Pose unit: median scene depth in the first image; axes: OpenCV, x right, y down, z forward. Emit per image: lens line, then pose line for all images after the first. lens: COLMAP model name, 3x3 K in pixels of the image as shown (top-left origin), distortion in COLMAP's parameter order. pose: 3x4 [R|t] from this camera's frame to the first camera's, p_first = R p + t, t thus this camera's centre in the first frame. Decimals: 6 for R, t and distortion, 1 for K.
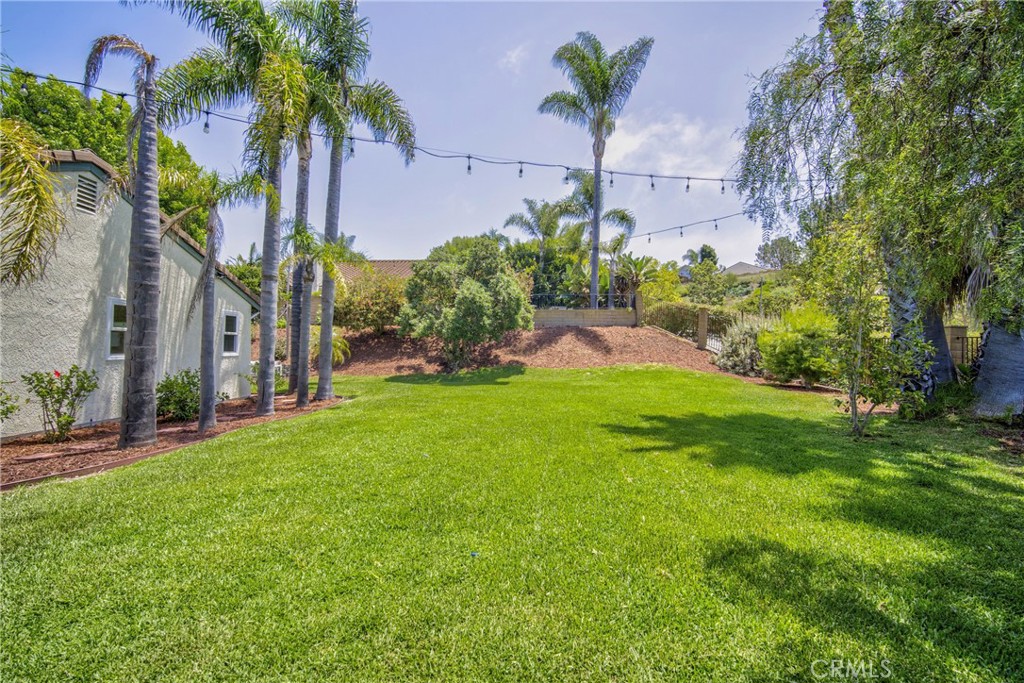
lens RADIAL K [[443.9, 0, 513.5], [0, 443.9, 341.6], [0, 0, 1]] dist [-0.007119, -0.002213]
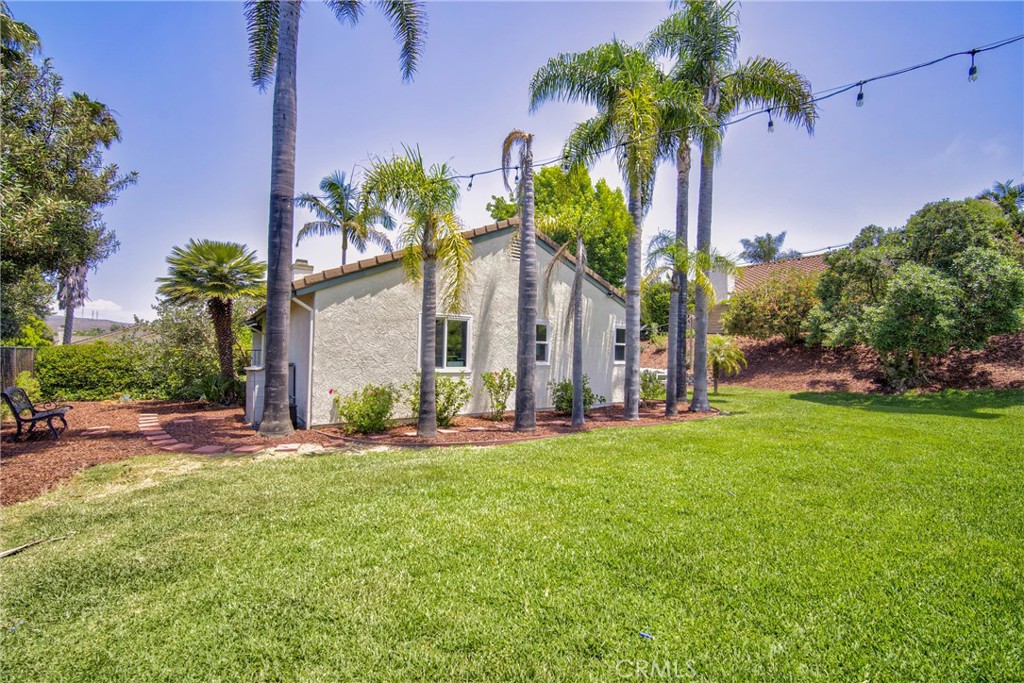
lens RADIAL K [[443.9, 0, 512.4], [0, 443.9, 339.6], [0, 0, 1]] dist [-0.007119, -0.002213]
pose [[0.606426, -0.020502, -0.794876, 0.067169], [0.000609, 0.999679, -0.025320, -0.001202], [0.795140, 0.014871, 0.606244, 0.059237]]
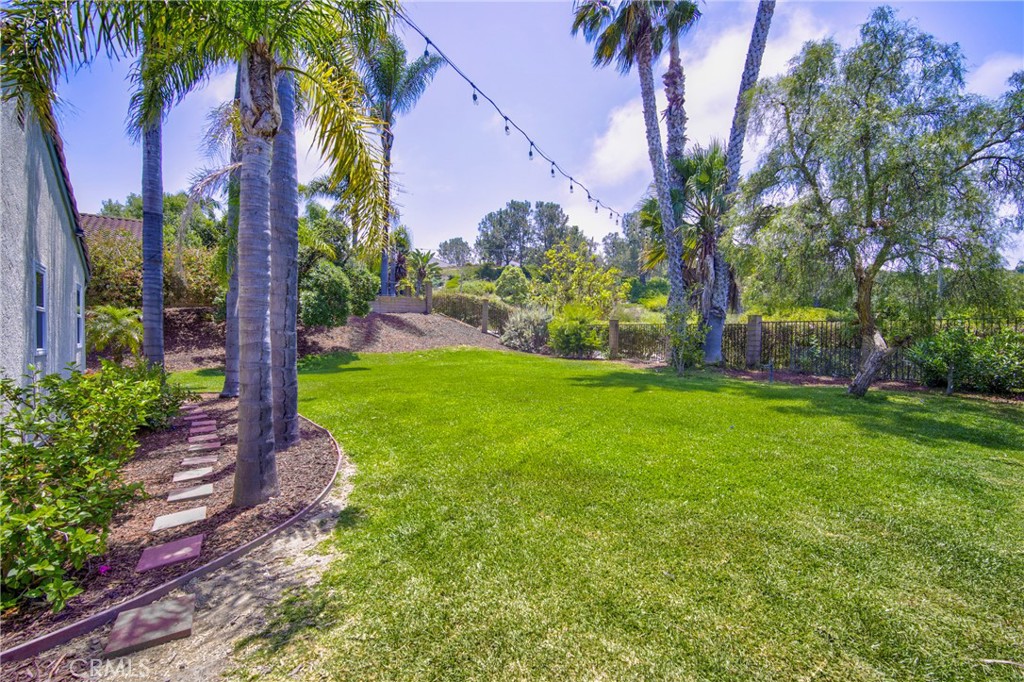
lens RADIAL K [[443.9, 0, 511.5], [0, 443.9, 344.0], [0, 0, 1]] dist [-0.007119, -0.002213]
pose [[0.758927, -0.026856, 0.650622, -0.392679], [0.001861, 0.999235, 0.039074, -0.000308], [-0.651173, -0.028444, 0.758396, 0.021157]]
